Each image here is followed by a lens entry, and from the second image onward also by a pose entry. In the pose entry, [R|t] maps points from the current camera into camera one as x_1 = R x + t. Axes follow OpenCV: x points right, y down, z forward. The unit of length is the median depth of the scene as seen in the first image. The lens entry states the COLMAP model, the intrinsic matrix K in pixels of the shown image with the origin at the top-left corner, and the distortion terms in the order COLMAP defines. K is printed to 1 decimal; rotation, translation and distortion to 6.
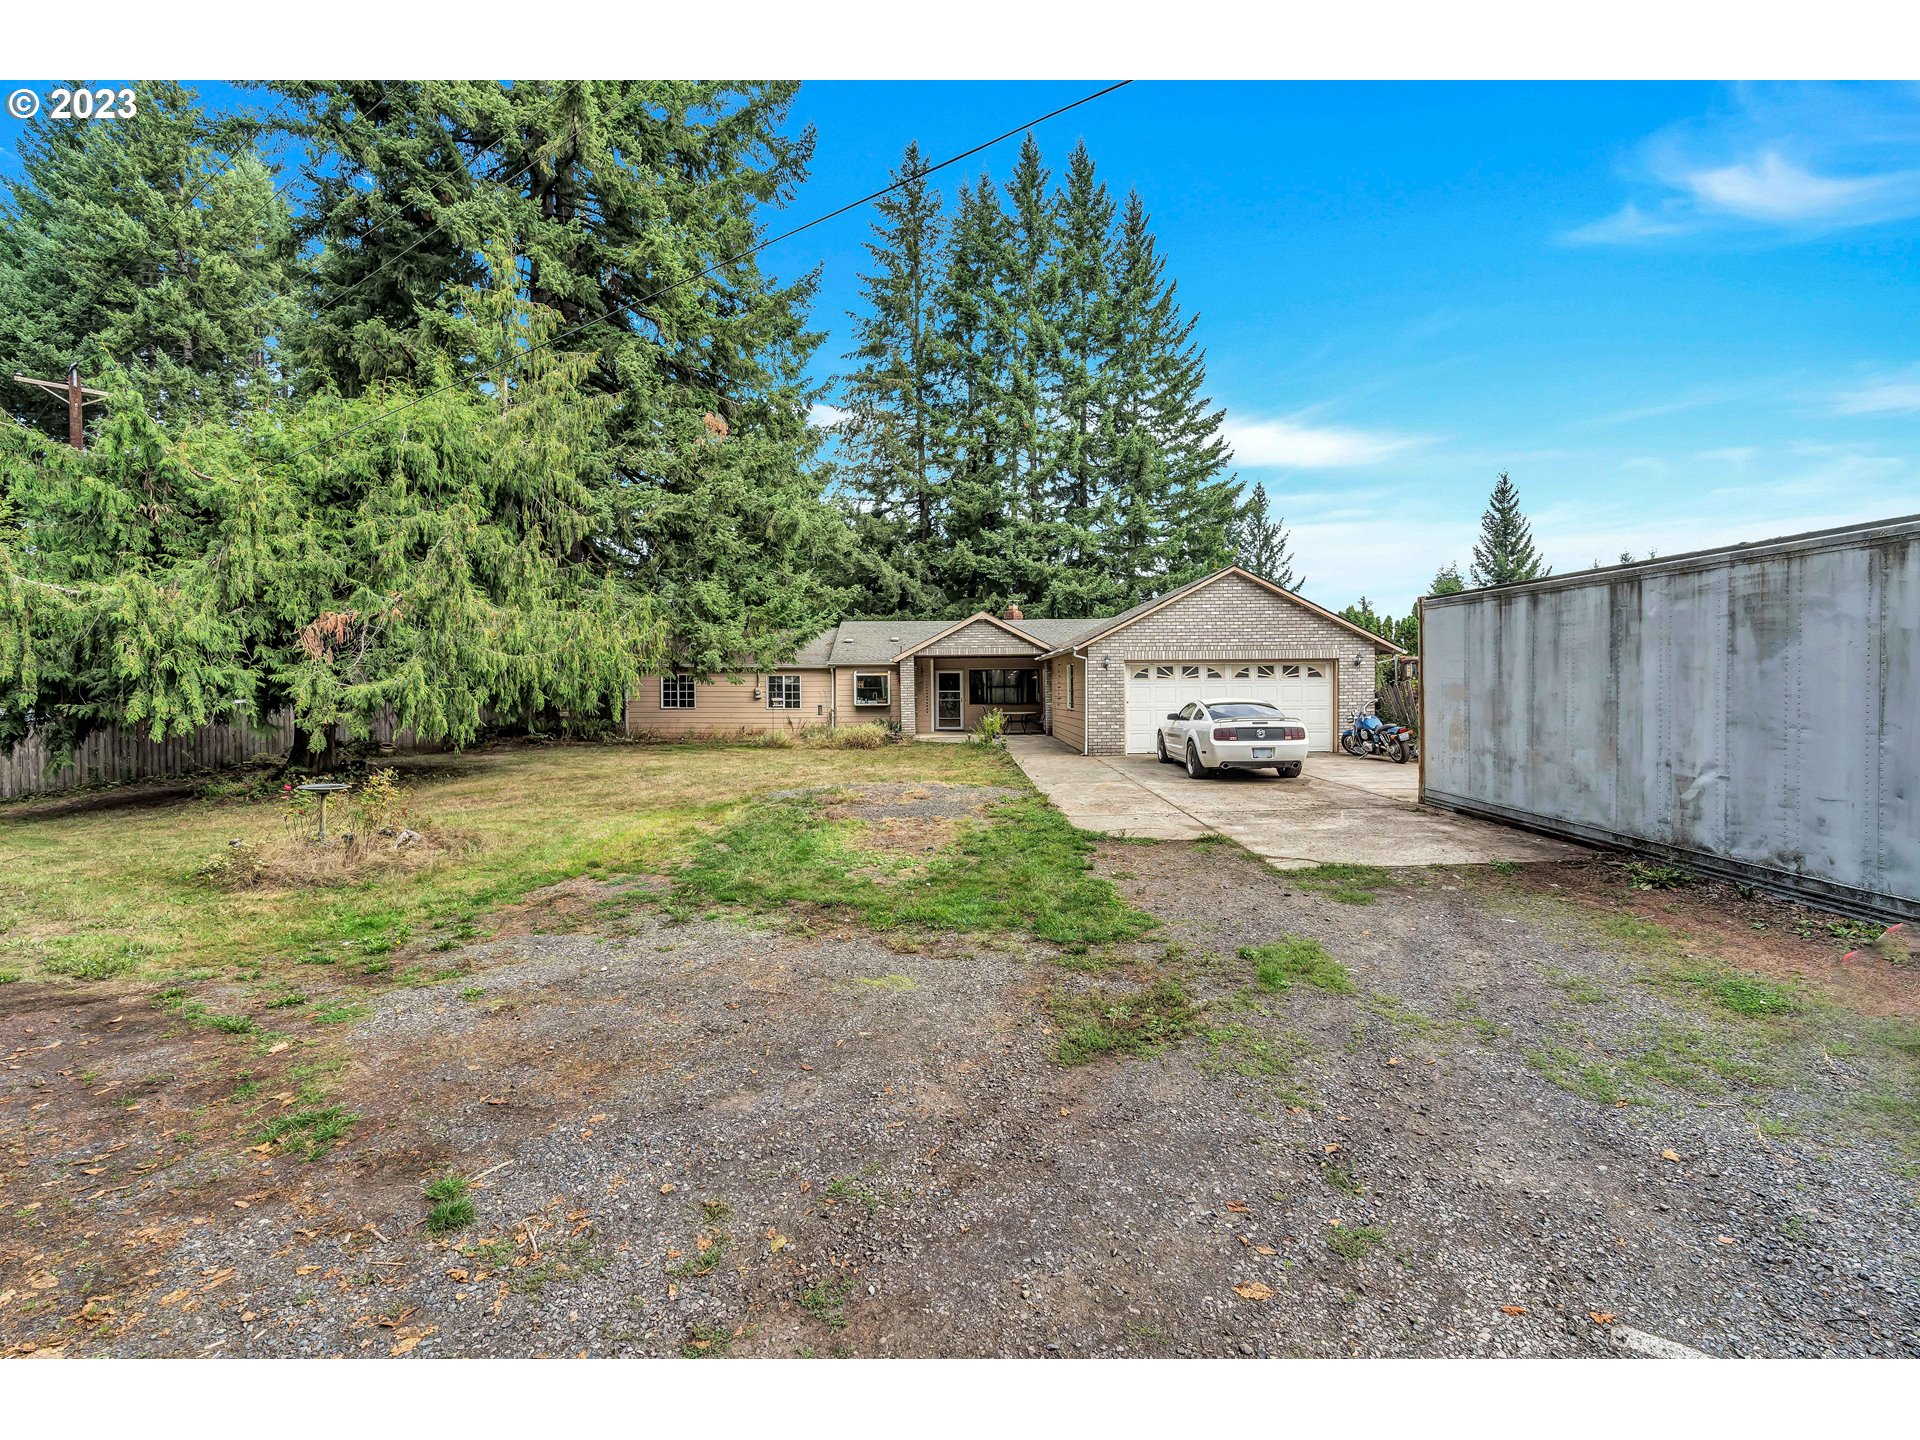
lens RADIAL K [[889.4, 0, 960.0], [0, 889.4, 720.0], [0, 0, 1]] dist [-0.017552, 0.000399]
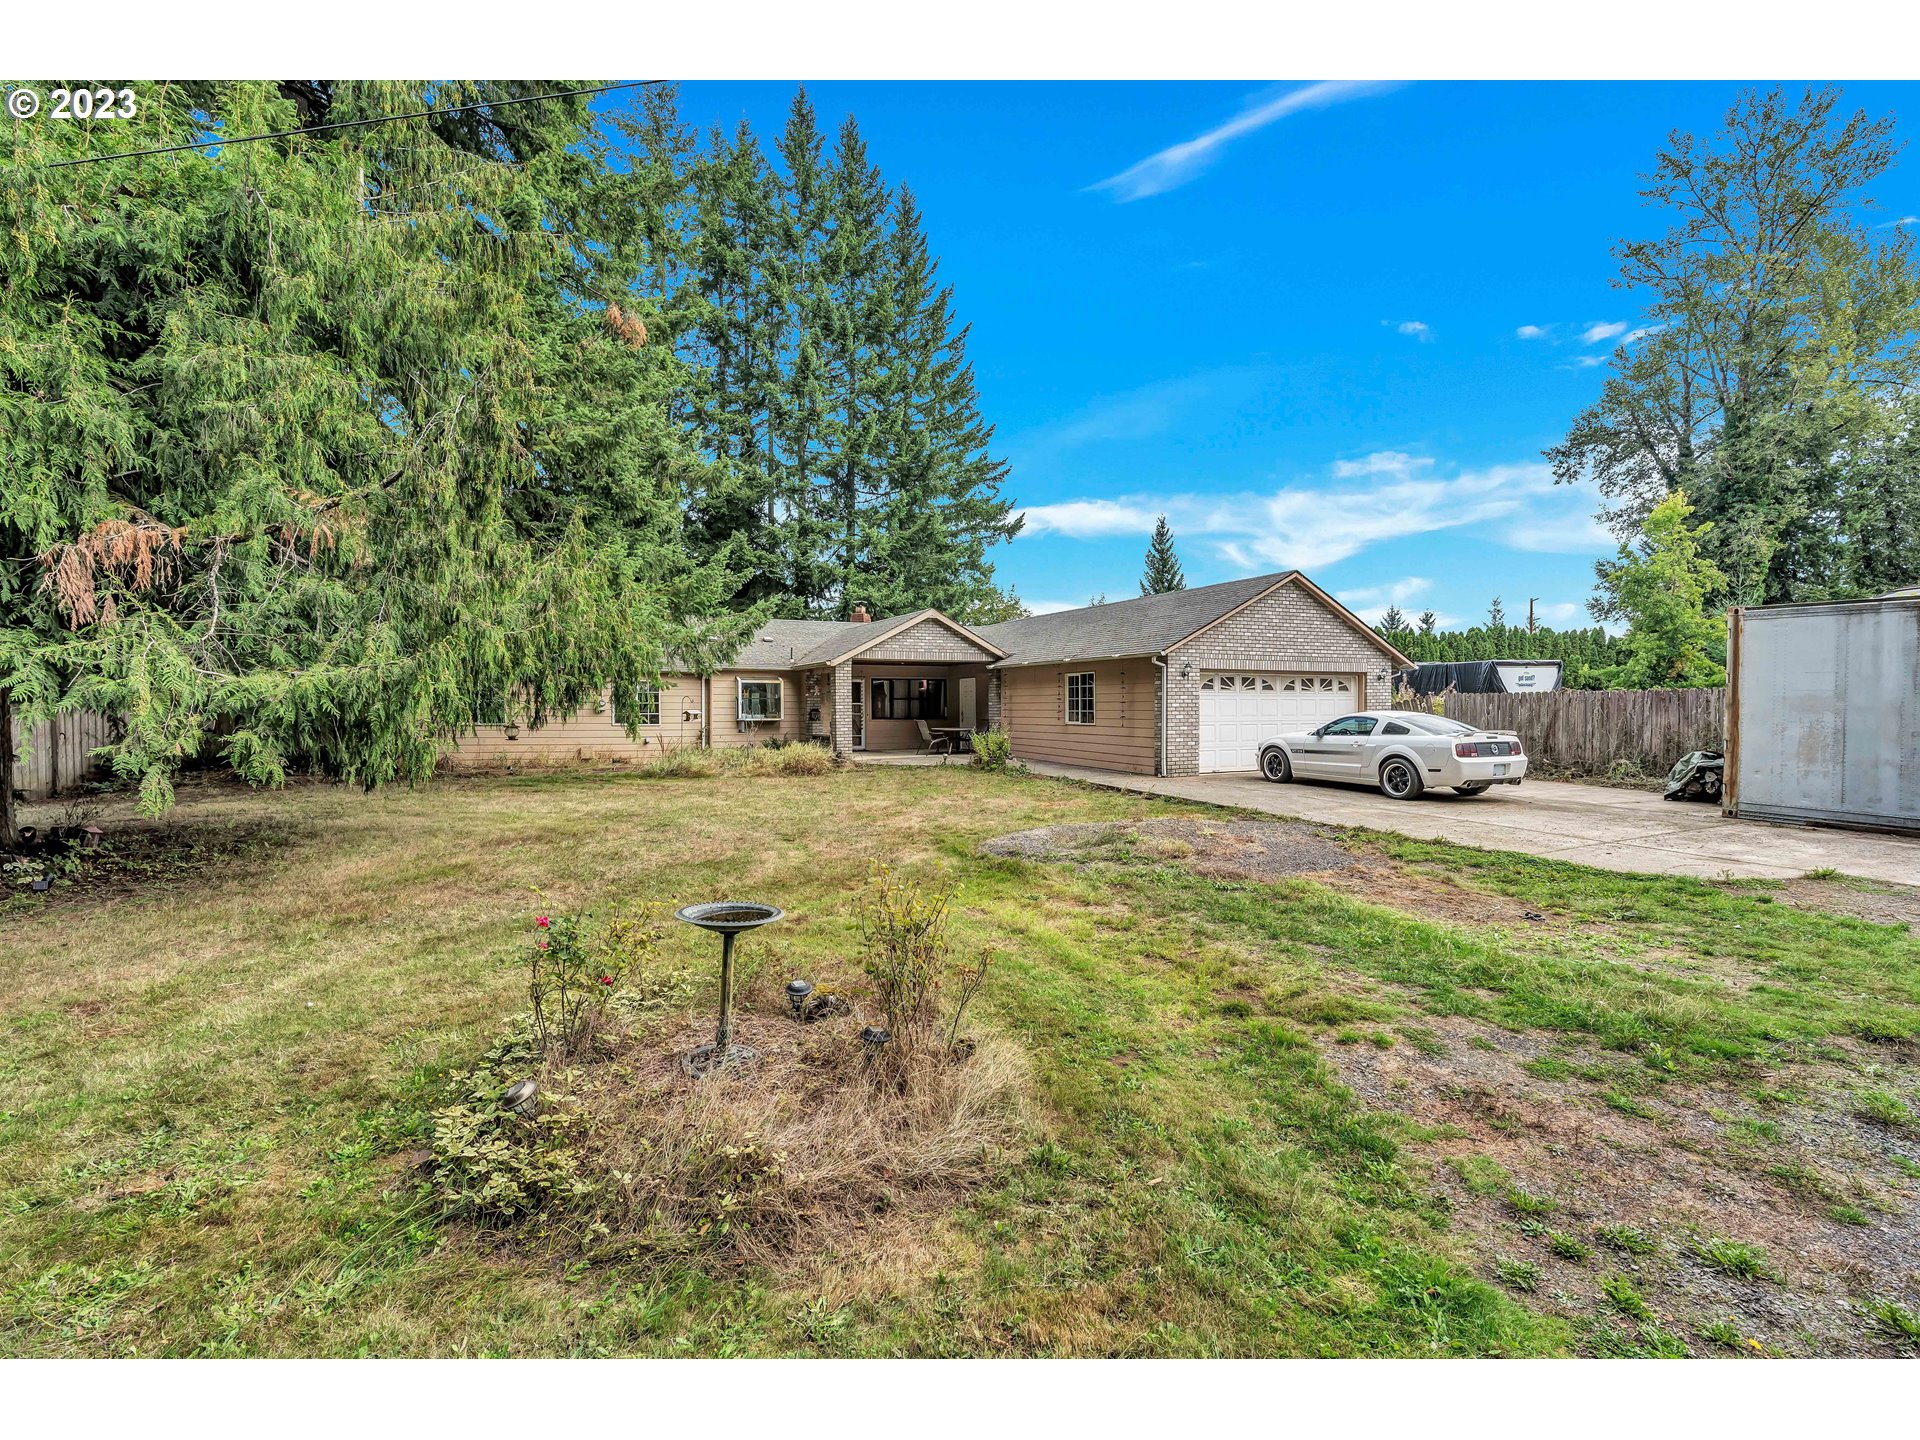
lens RADIAL K [[889.4, 0, 960.0], [0, 889.4, 720.0], [0, 0, 1]] dist [-0.017552, 0.000399]
pose [[0.896822, 0.000498, 0.442392, -0.318545], [0.008108, 0.999813, -0.017562, -0.001728], [-0.442317, 0.019337, 0.896650, 0.234290]]
